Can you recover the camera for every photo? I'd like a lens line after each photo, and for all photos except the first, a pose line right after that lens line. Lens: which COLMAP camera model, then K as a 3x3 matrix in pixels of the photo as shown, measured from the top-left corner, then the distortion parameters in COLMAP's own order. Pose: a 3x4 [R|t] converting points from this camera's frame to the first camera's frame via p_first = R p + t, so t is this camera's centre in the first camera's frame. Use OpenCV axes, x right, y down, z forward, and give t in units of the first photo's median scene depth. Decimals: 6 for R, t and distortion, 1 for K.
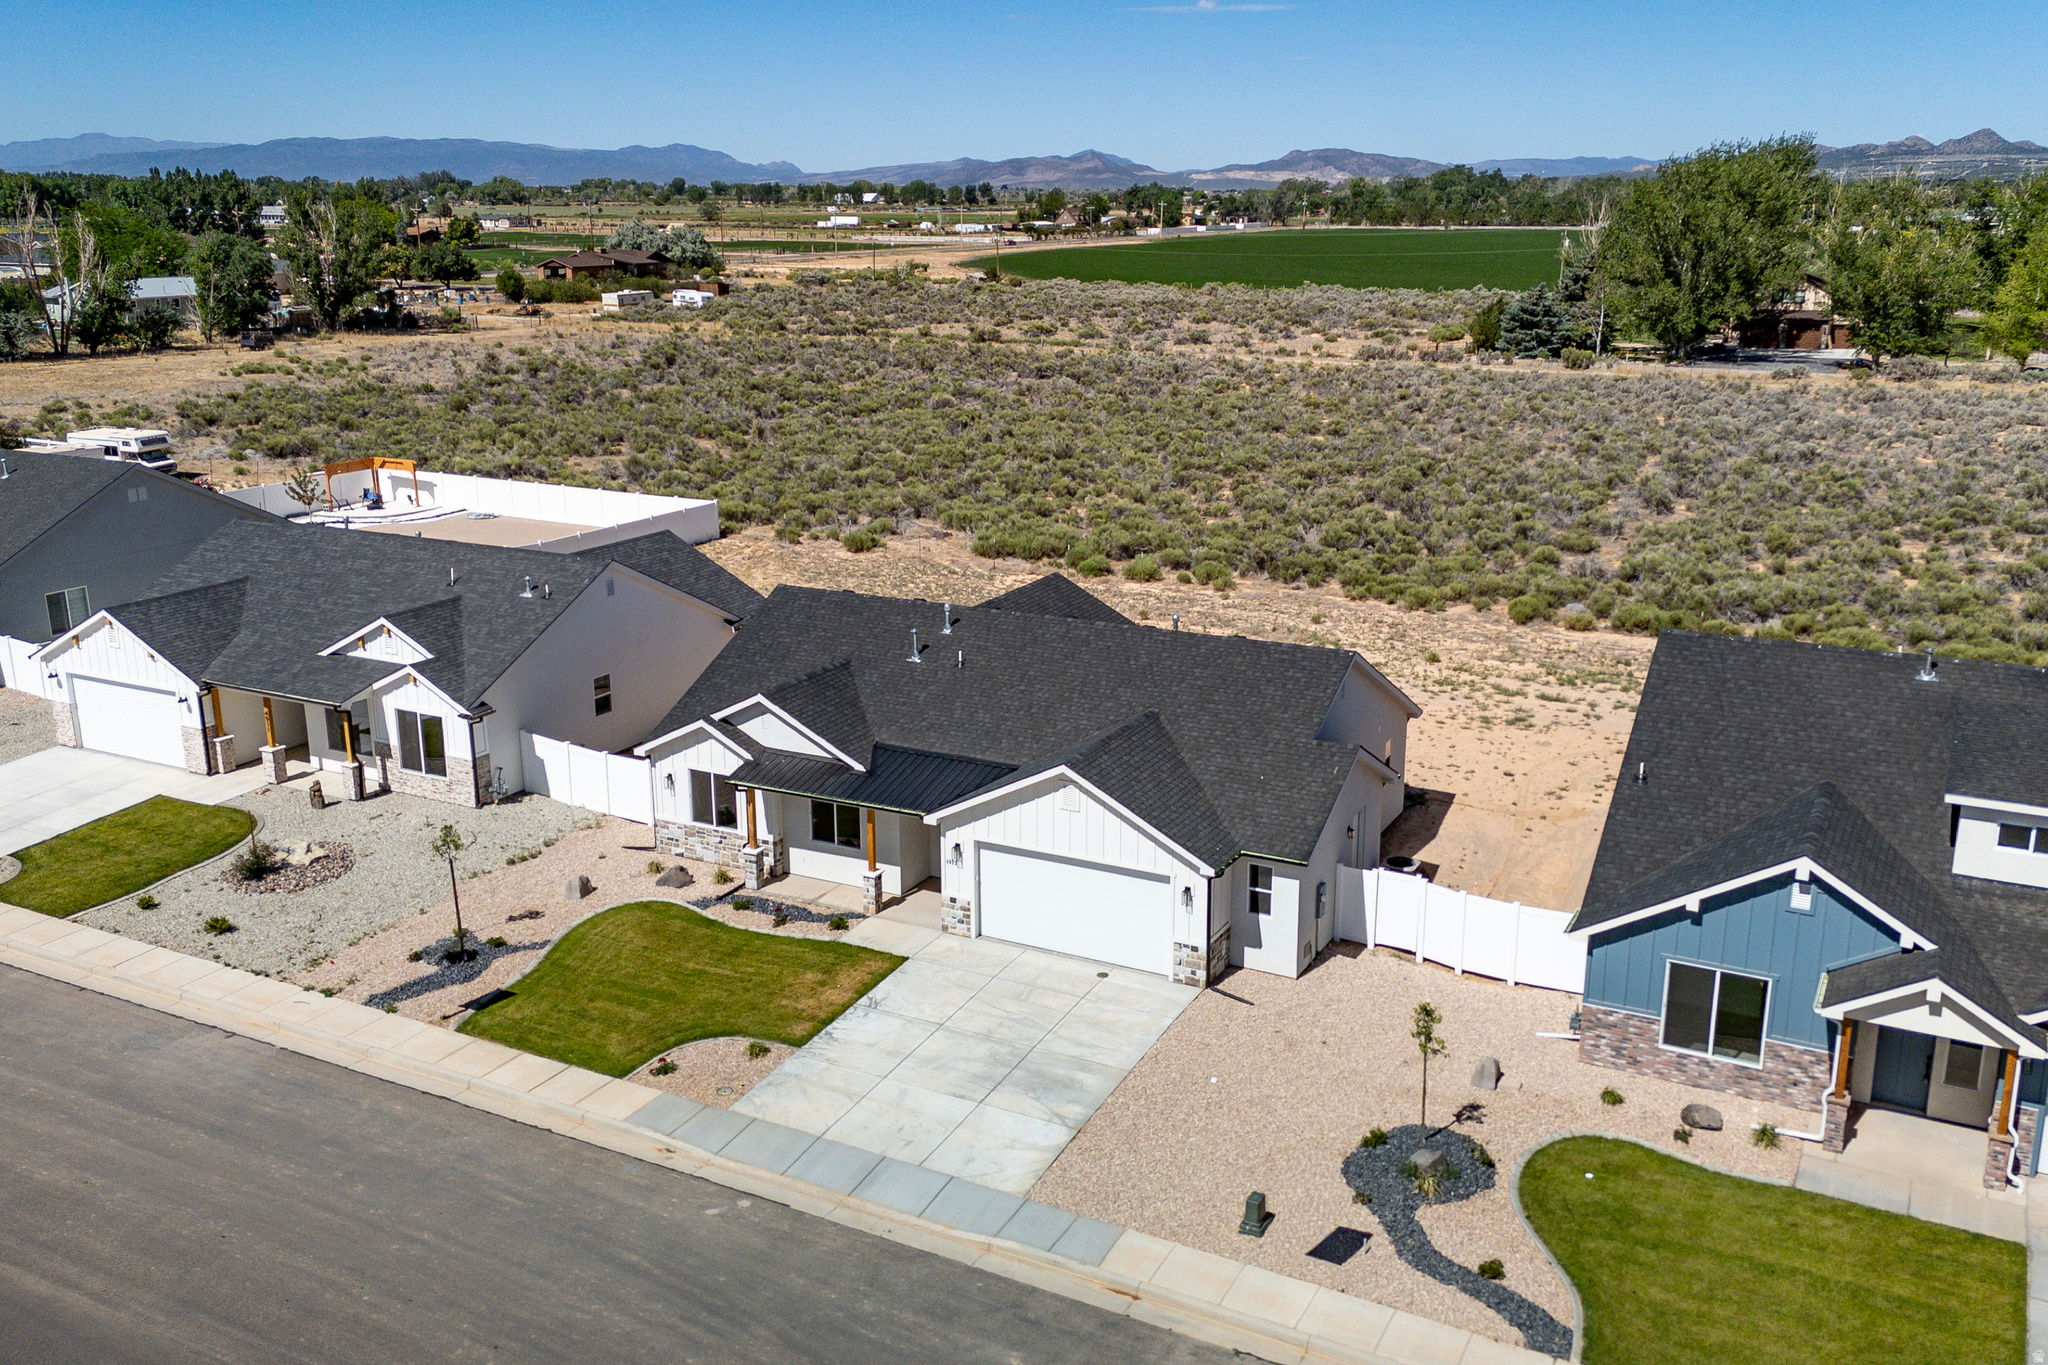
lens RADIAL K [[1788.6, 0, 1024.0], [0, 1788.6, 682.5], [0, 0, 1]] dist [0.092717, -0.098547]
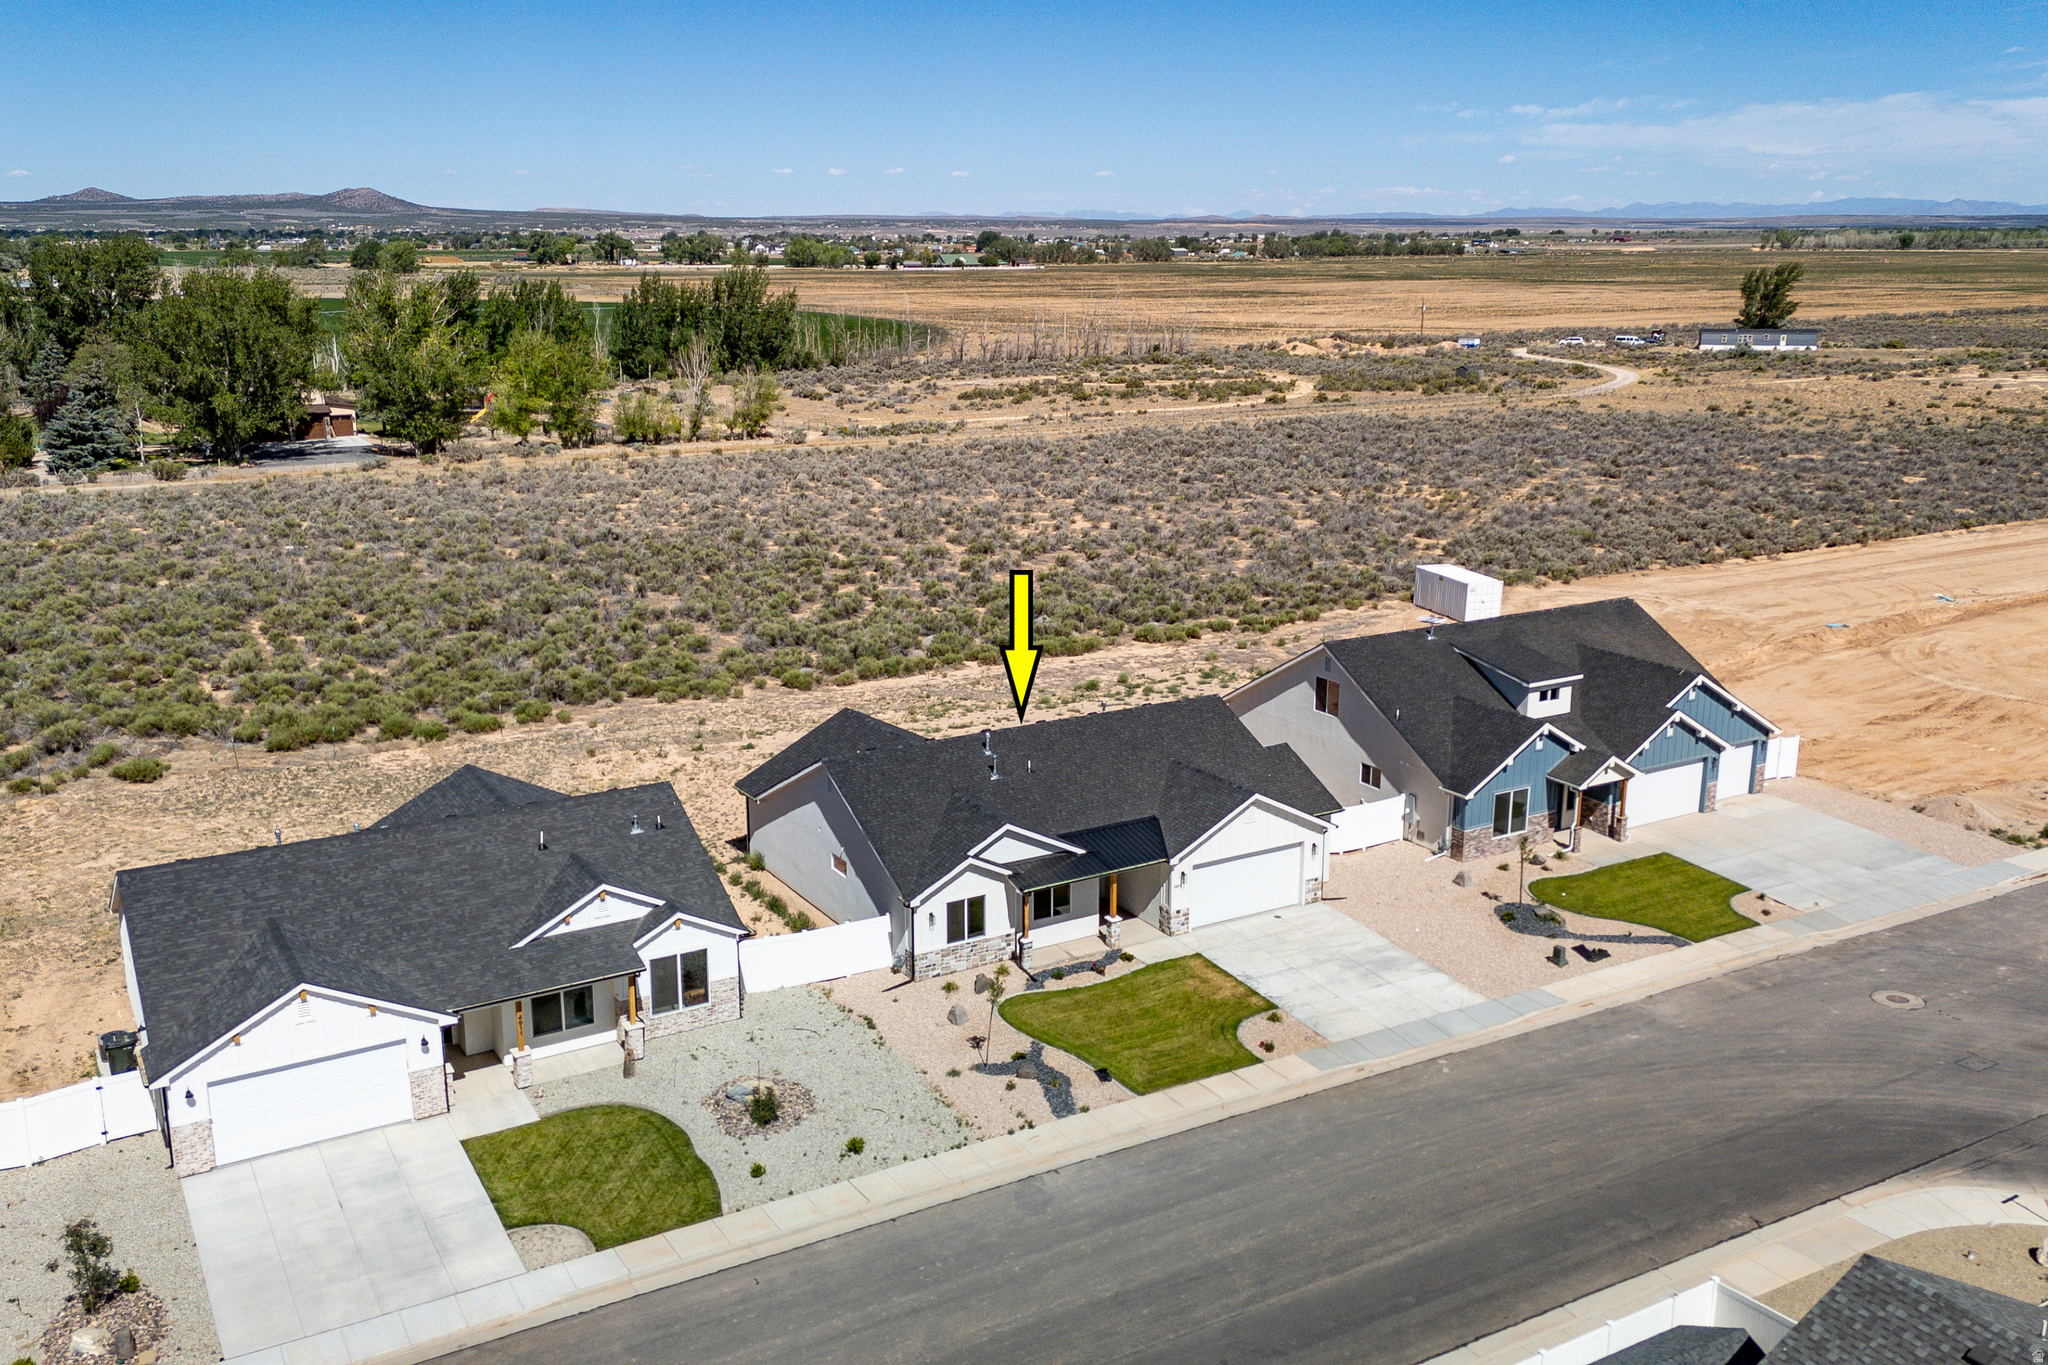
lens RADIAL K [[1798.5, 0, 992.2], [0, 1798.5, 680.5], [0, 0, 1]] dist [0.161679, -0.368574]
pose [[0.520847, -0.207377, 0.828078, -1.219673], [0.227210, 0.968730, 0.099690, -0.229020], [-0.822857, 0.136225, 0.551679, 0.256916]]
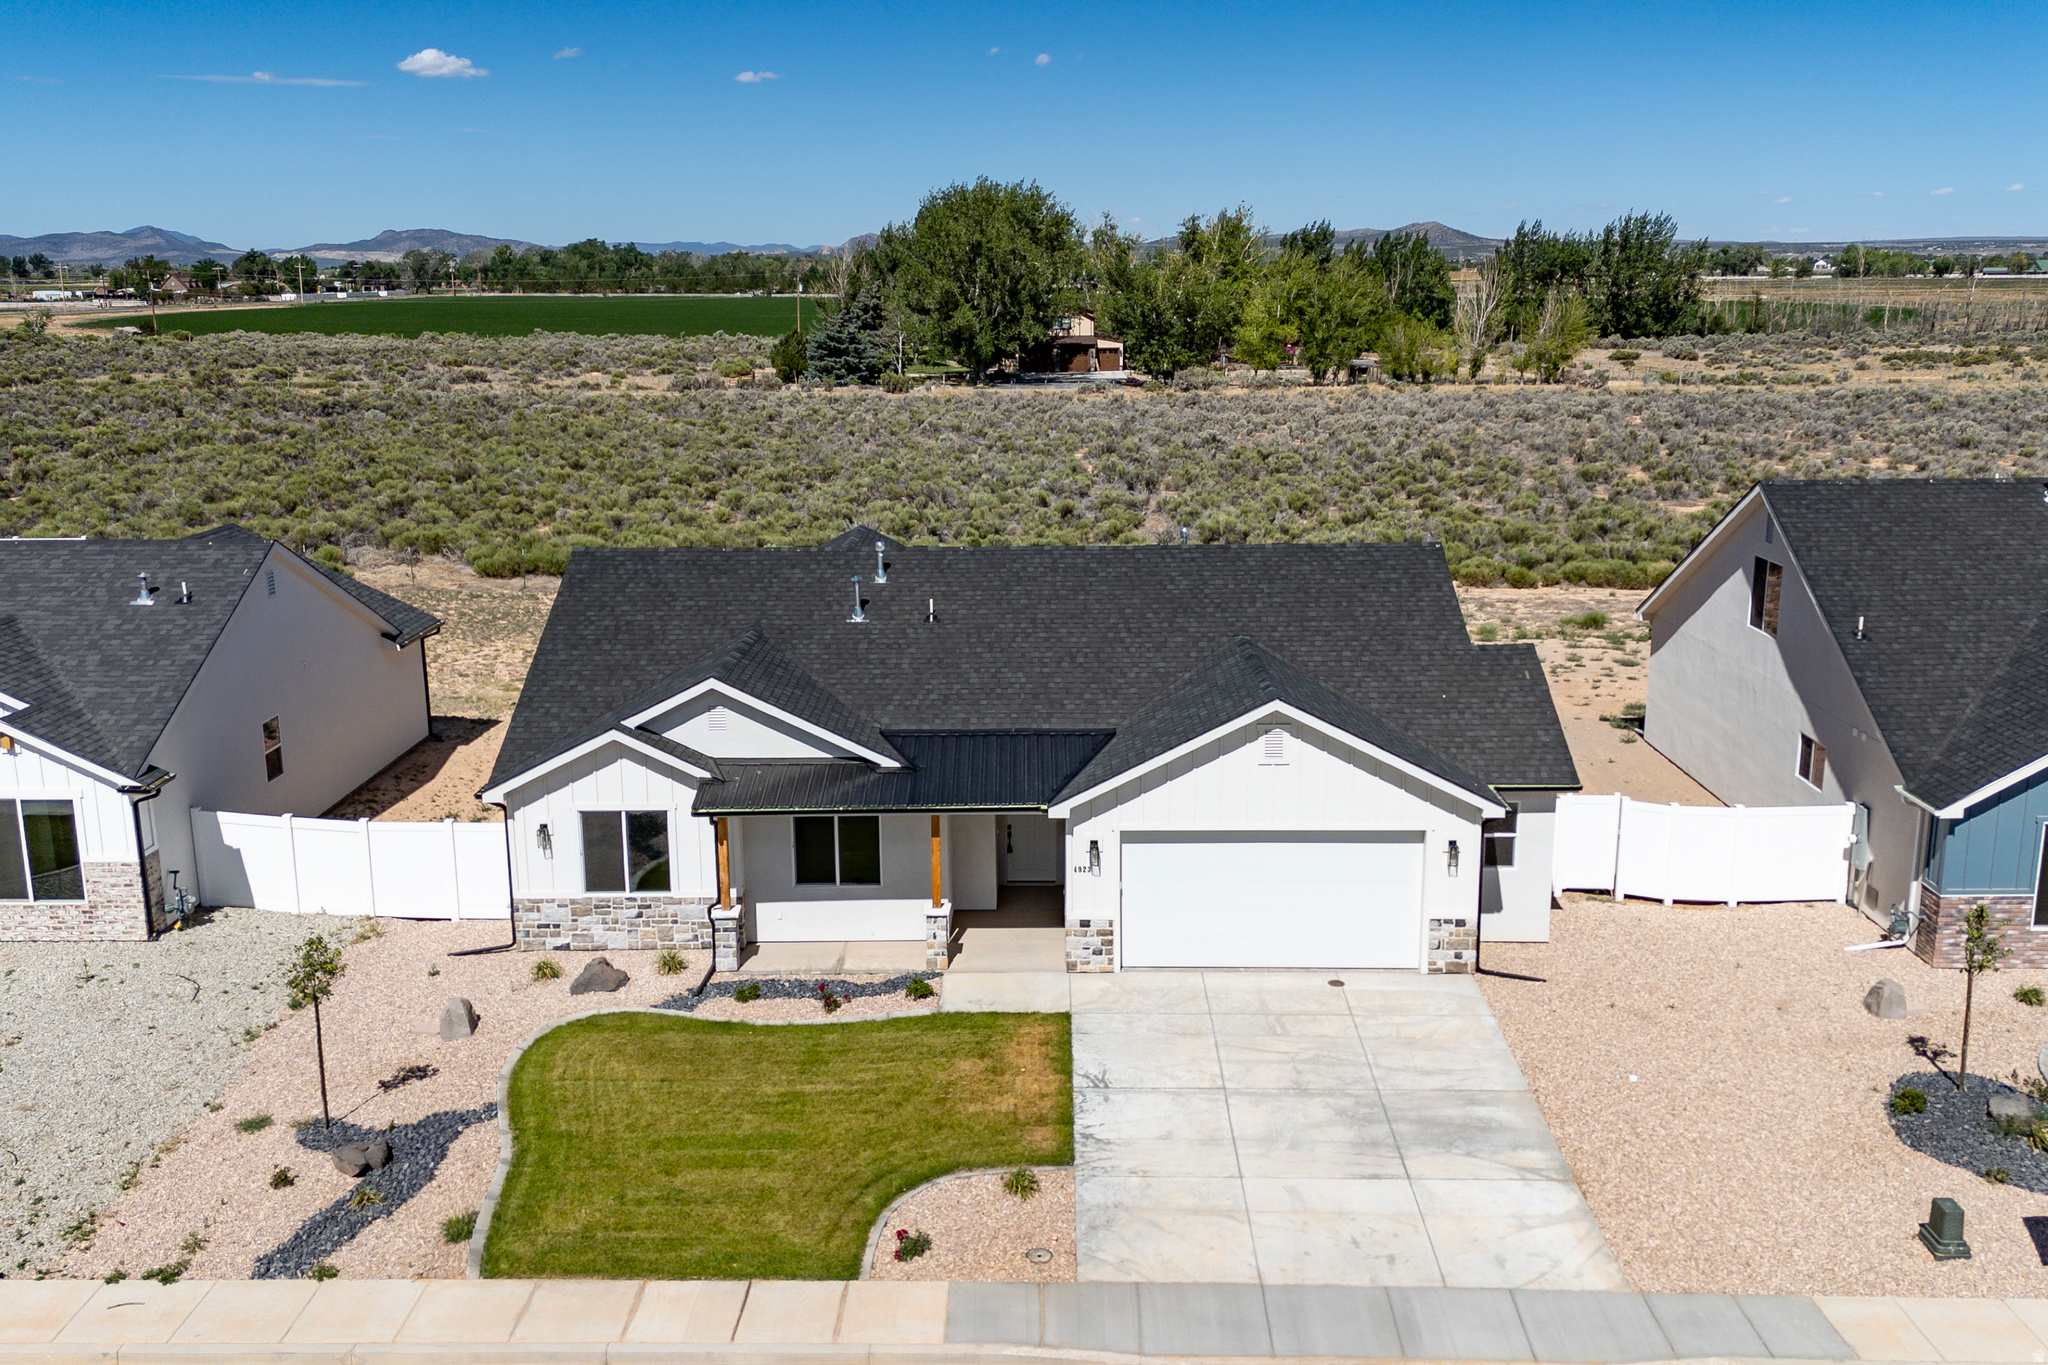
lens RADIAL K [[1788.6, 0, 1024.0], [0, 1788.6, 682.5], [0, 0, 1]] dist [0.092717, -0.098547]
pose [[0.888929, -0.105936, 0.445627, -0.338020], [0.125495, 0.991988, -0.014517, 0.032196], [-0.440519, 0.068828, 0.895101, 0.346649]]
